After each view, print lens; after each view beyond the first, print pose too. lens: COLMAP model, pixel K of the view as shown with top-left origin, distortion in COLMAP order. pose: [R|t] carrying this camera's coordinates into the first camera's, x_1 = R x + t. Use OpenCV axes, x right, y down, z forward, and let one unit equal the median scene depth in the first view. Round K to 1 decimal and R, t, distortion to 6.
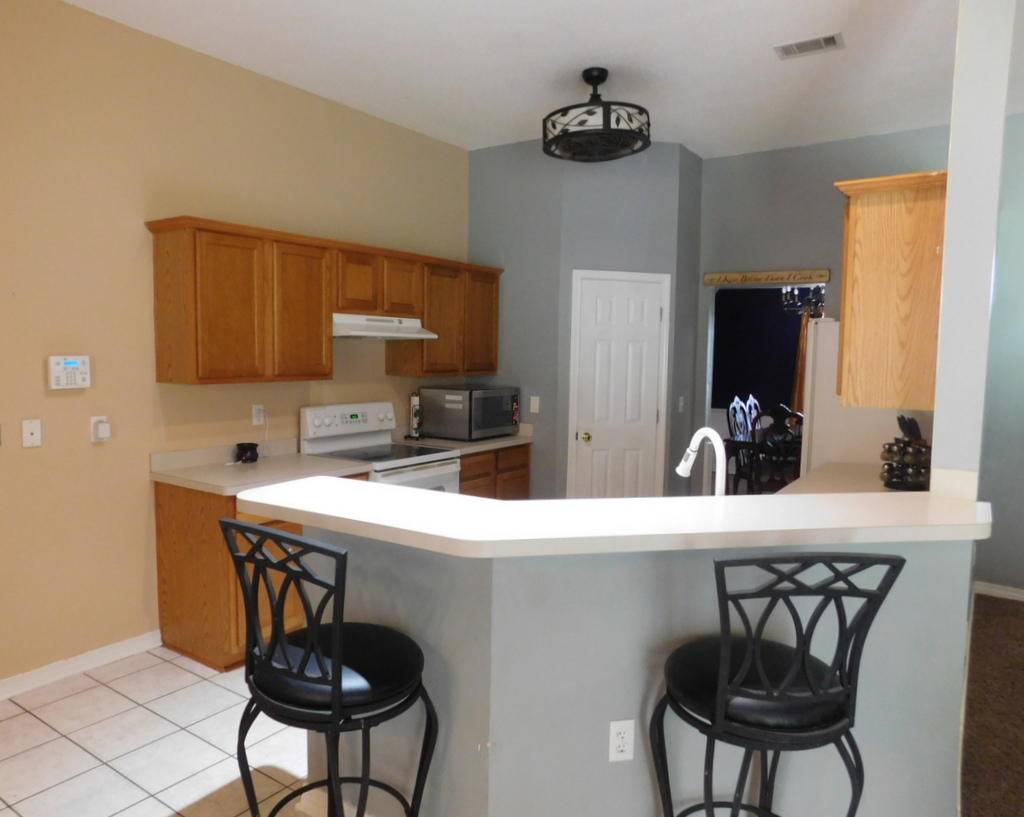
lens RADIAL K [[807.9, 0, 512.0], [0, 807.9, 408.5], [0, 0, 1]] dist [0.000606, 0.000918]
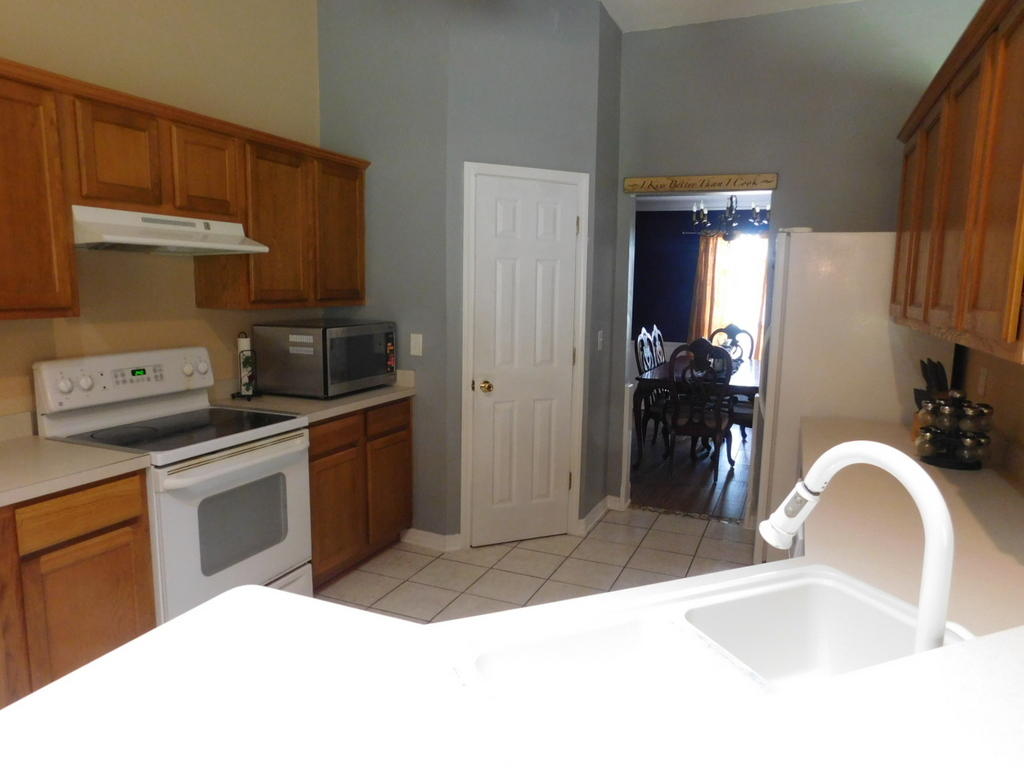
lens RADIAL K [[702.3, 0, 512.0], [0, 702.3, 384.0], [0, 0, 1]] dist [-0.077783, 0.049644]
pose [[0.987054, -0.025916, 0.158278, 0.012669], [0.014727, 0.997335, 0.071460, -0.014620], [-0.159708, -0.068203, 0.984805, 0.369038]]
